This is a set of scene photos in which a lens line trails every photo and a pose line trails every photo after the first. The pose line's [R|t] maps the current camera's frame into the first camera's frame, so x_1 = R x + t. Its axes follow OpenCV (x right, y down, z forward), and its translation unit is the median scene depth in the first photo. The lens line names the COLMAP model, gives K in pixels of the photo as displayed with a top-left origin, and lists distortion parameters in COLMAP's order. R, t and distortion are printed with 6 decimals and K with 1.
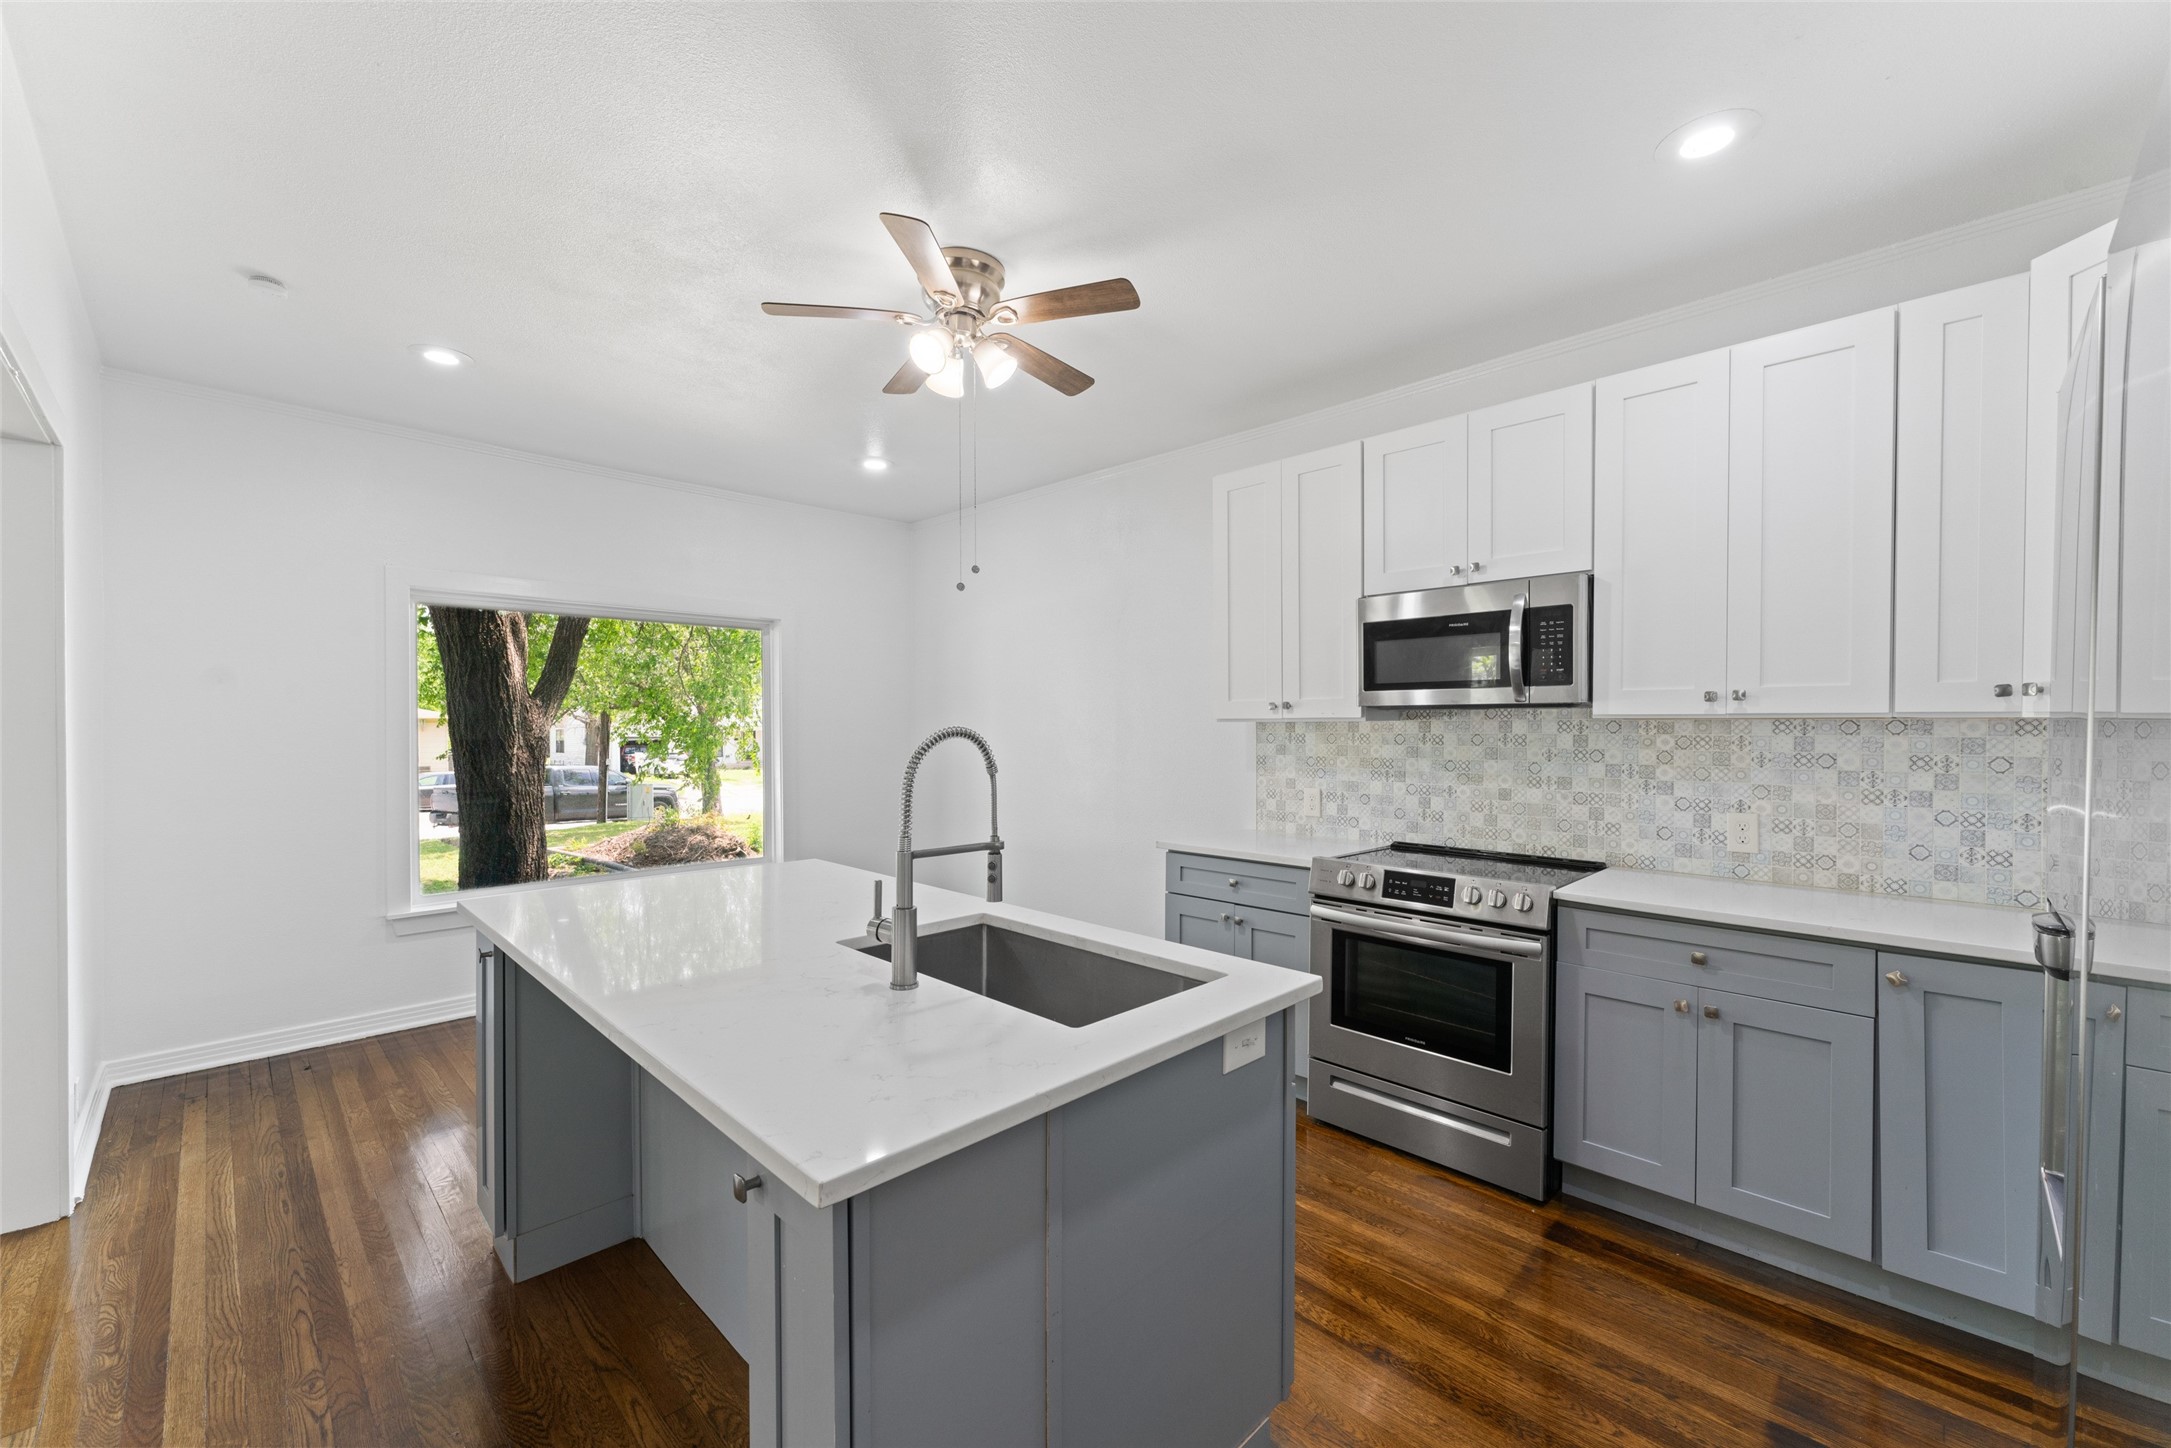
lens RADIAL K [[860.6, 0, 1076.7], [0, 860.6, 726.5], [0, 0, 1]] dist [-0.004058, -0.000261]
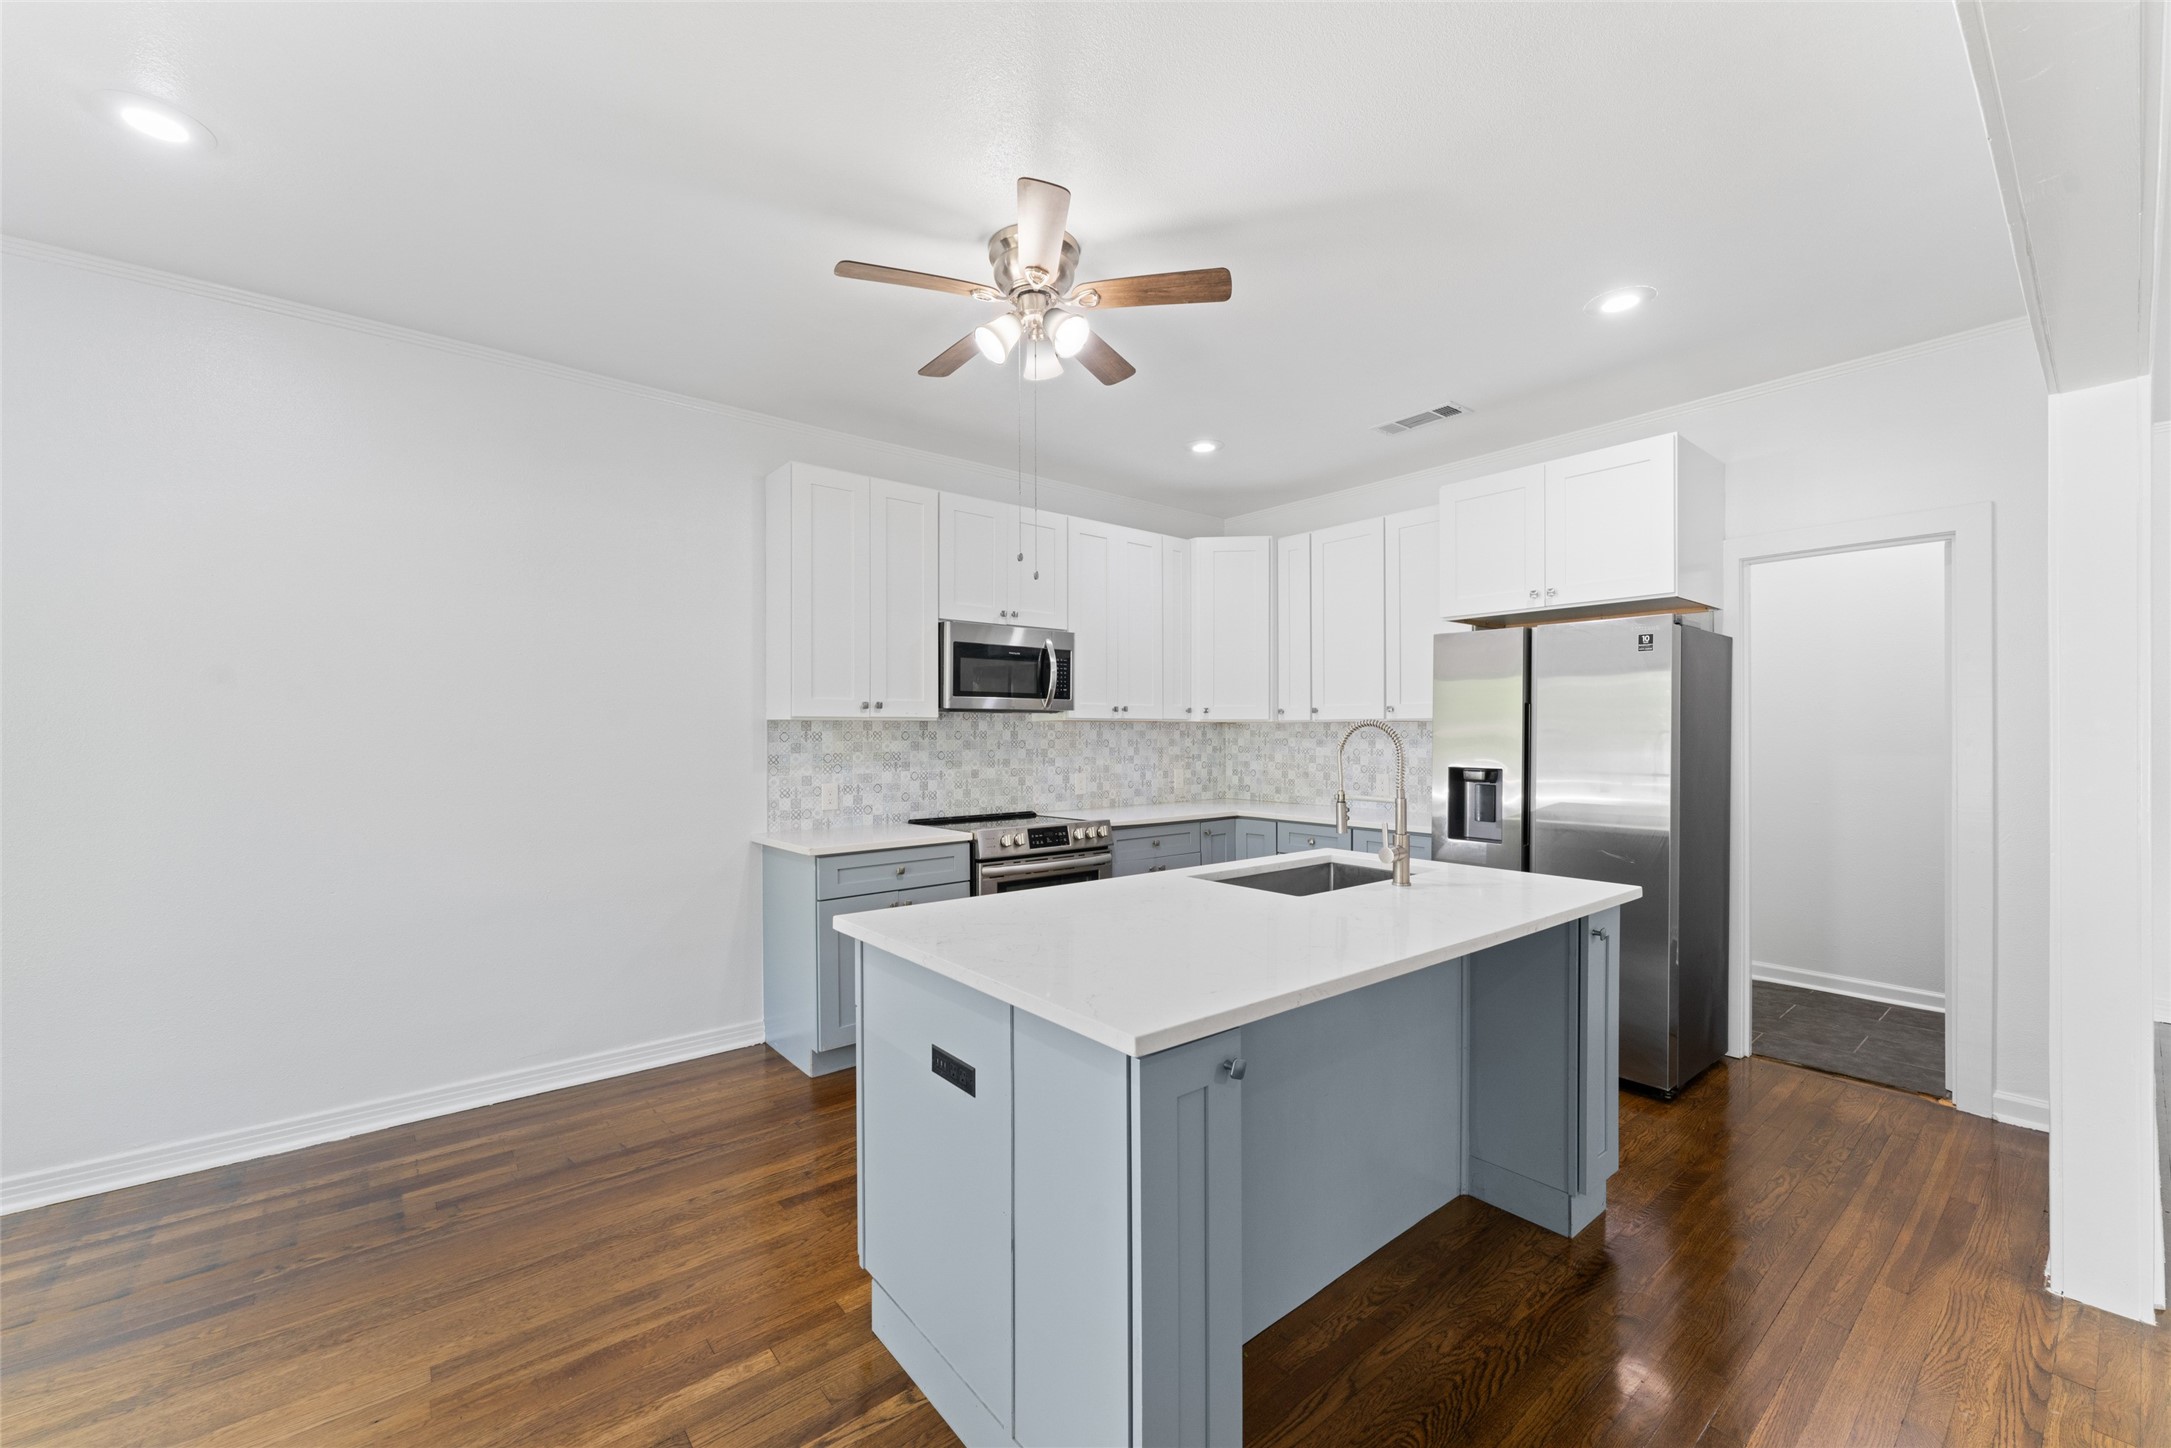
lens RADIAL K [[860.6, 0, 1076.9], [0, 860.6, 728.0], [0, 0, 1]] dist [-0.004058, -0.000261]
pose [[0.100473, 0.001187, 0.994939, -0.921572], [0.002312, 0.999996, -0.001427, 0.007000], [-0.994937, 0.002443, 0.100470, 0.724029]]
